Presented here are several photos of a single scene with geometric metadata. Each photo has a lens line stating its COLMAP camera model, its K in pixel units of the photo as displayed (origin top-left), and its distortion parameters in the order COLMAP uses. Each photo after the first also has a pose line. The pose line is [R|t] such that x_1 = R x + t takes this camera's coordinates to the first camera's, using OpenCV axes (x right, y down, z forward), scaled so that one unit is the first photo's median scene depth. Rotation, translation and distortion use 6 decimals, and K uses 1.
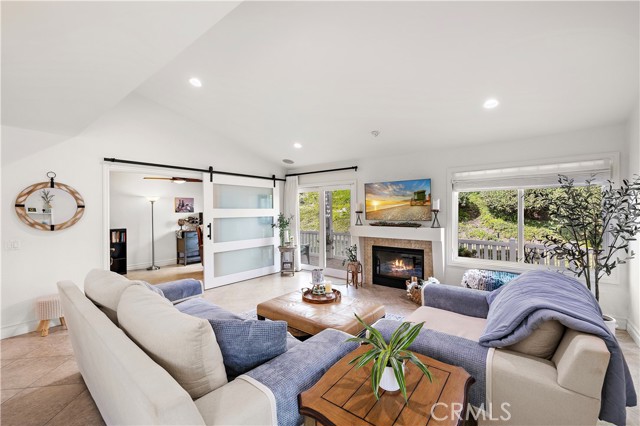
lens RADIAL K [[265.0, 0, 322.4], [0, 265.0, 212.1], [0, 0, 1]] dist [-0.009124, 0.001238]
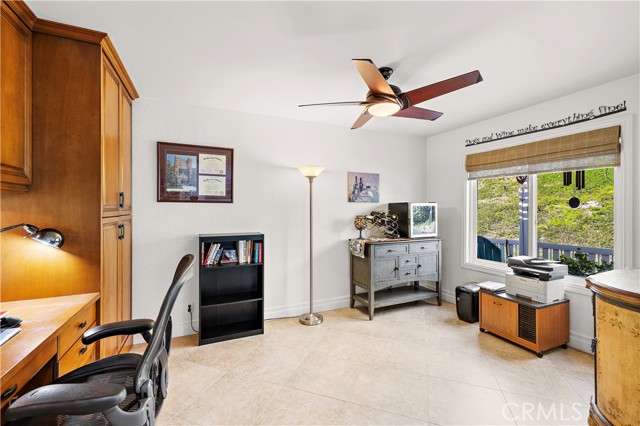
lens RADIAL K [[265.0, 0, 317.3], [0, 265.0, 210.2], [0, 0, 1]] dist [-0.009124, 0.001238]
pose [[0.885346, 0.010801, -0.464807, -0.381956], [-0.009478, 0.999942, 0.005184, 0.014789], [0.464836, -0.000184, 0.885397, 0.542317]]
